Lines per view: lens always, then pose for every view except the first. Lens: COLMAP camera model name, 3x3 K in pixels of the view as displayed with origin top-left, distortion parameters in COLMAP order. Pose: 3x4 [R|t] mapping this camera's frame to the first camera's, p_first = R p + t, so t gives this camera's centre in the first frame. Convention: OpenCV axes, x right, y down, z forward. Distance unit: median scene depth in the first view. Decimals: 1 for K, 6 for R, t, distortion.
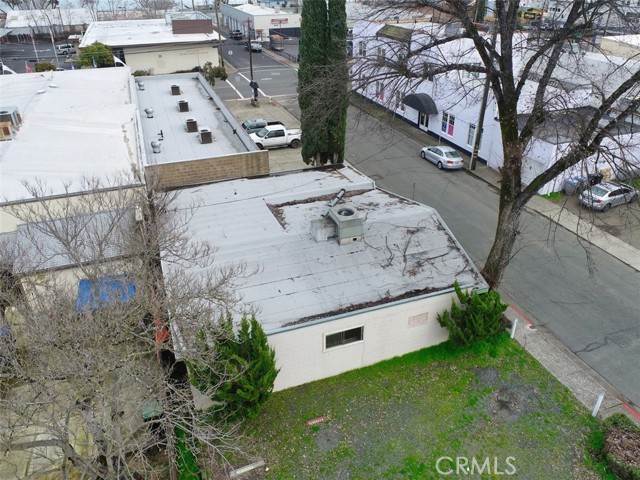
lens RADIAL K [[484.2, 0, 320.0], [0, 484.2, 240.0], [0, 0, 1]] dist [-0.005712, 0.003902]
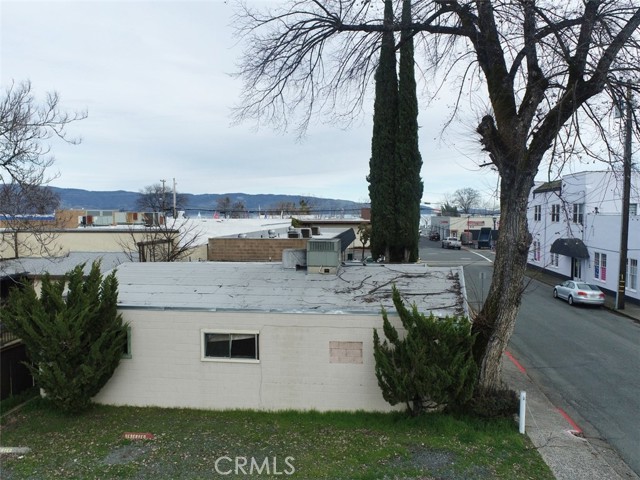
lens RADIAL K [[484.2, 0, 320.0], [0, 484.2, 240.0], [0, 0, 1]] dist [-0.005712, 0.003902]
pose [[0.892826, 0.032669, -0.449215, 0.406288], [-0.229077, 0.891669, -0.390449, 0.259373], [0.387796, 0.451507, 0.803589, 0.329062]]
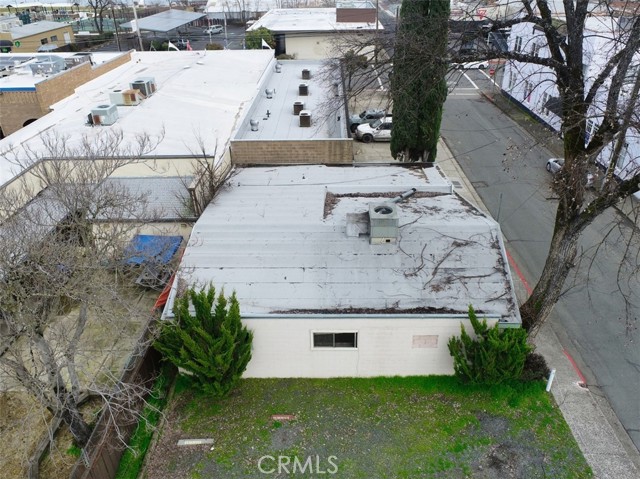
lens RADIAL K [[493.1, 0, 320.0], [0, 493.1, 239.5], [0, 0, 1]] dist [-0.005042, -0.000876]
pose [[0.934109, 0.170735, -0.313513, 0.238076], [-0.169699, 0.985014, 0.030811, -0.010563], [0.314076, 0.024422, 0.949084, 0.073012]]
